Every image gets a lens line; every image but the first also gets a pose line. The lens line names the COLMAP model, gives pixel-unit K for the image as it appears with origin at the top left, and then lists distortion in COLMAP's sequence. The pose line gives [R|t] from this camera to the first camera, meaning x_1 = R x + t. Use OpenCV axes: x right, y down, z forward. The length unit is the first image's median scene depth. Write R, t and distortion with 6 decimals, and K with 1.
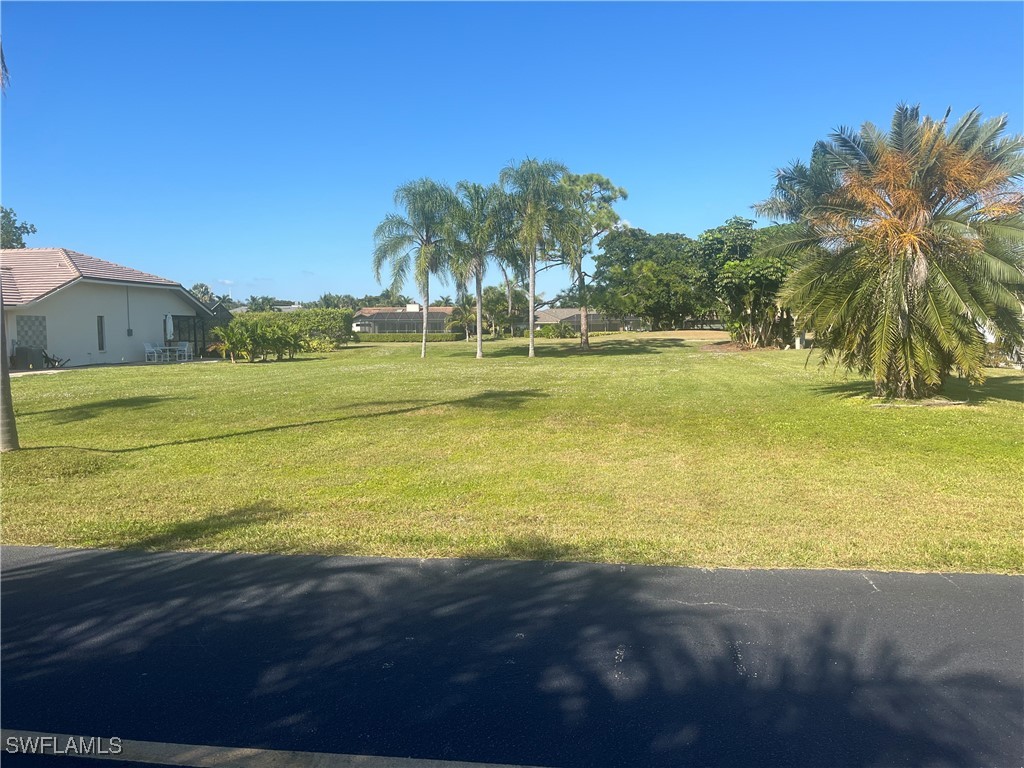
lens RADIAL K [[772.0, 0, 516.1], [0, 772.0, 386.5], [0, 0, 1]] dist [0.040612, -0.004191]
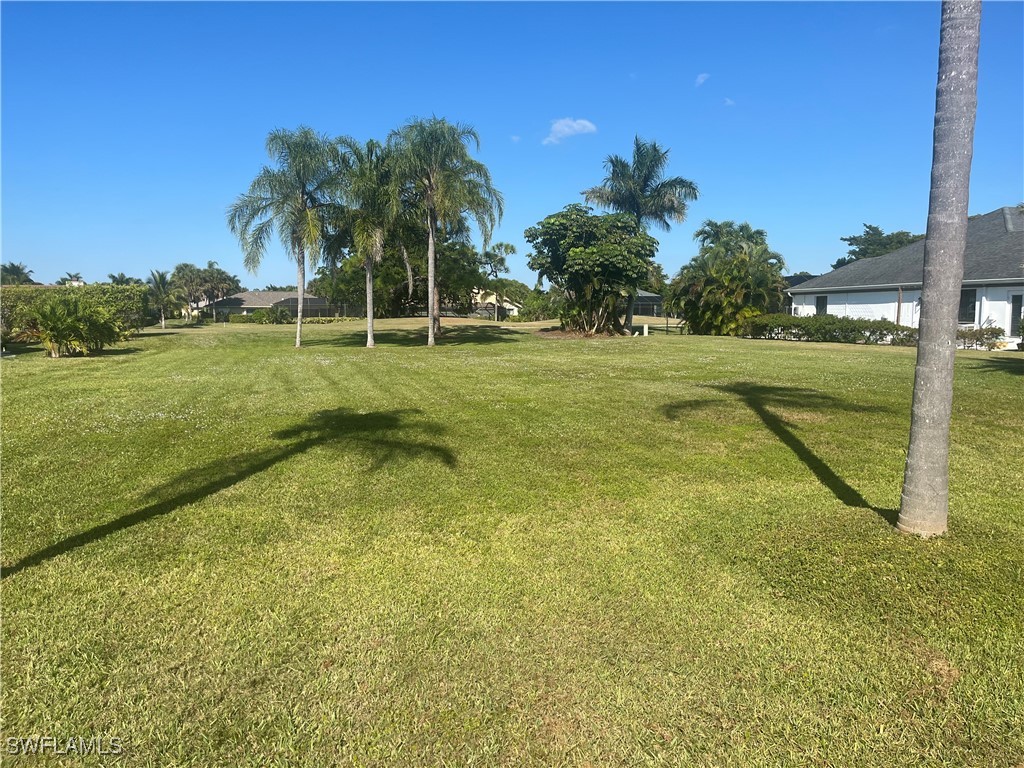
lens RADIAL K [[770.9, 0, 508.6], [0, 770.9, 389.3], [0, 0, 1]] dist [0.089023, -0.118600]
pose [[0.899793, -0.034158, 0.434979, -0.243577], [0.025125, 0.999333, 0.026501, -0.007745], [-0.435594, -0.012916, 0.900051, 0.139417]]
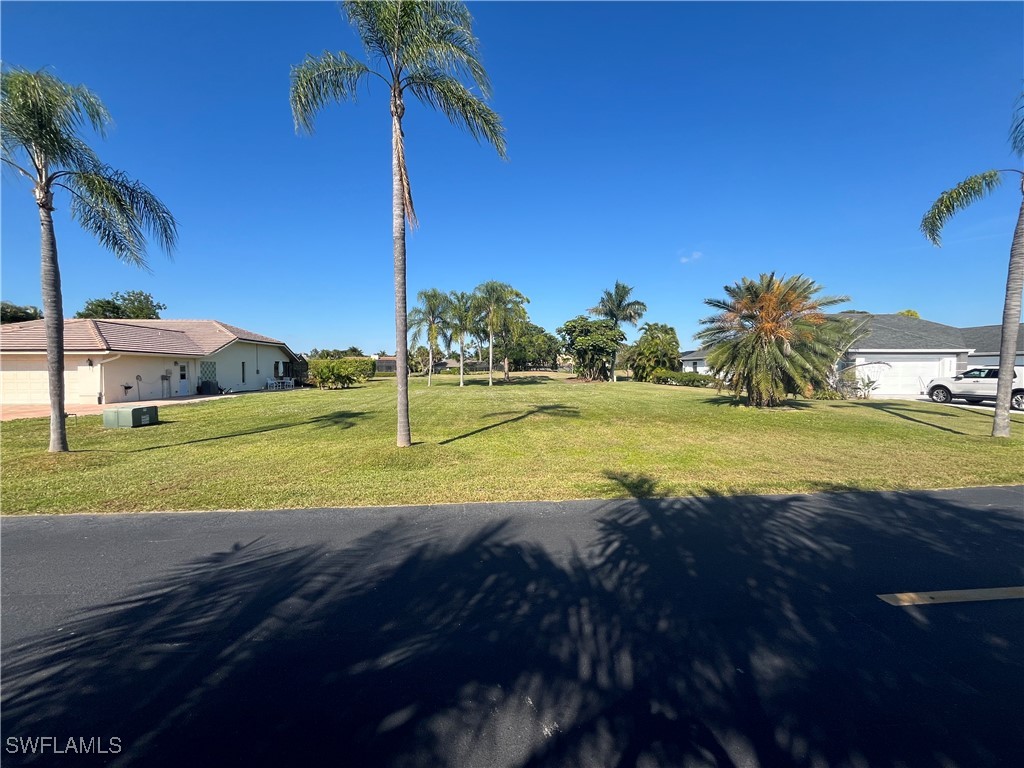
lens RADIAL K [[417.3, 0, 511.3], [0, 417.3, 386.0], [0, 0, 1]] dist [-0.000911, -0.000507]
pose [[0.973513, -0.001702, 0.228626, -0.136526], [0.009712, 0.999377, -0.033916, -0.003096], [-0.228426, 0.035238, 0.972923, 0.014657]]
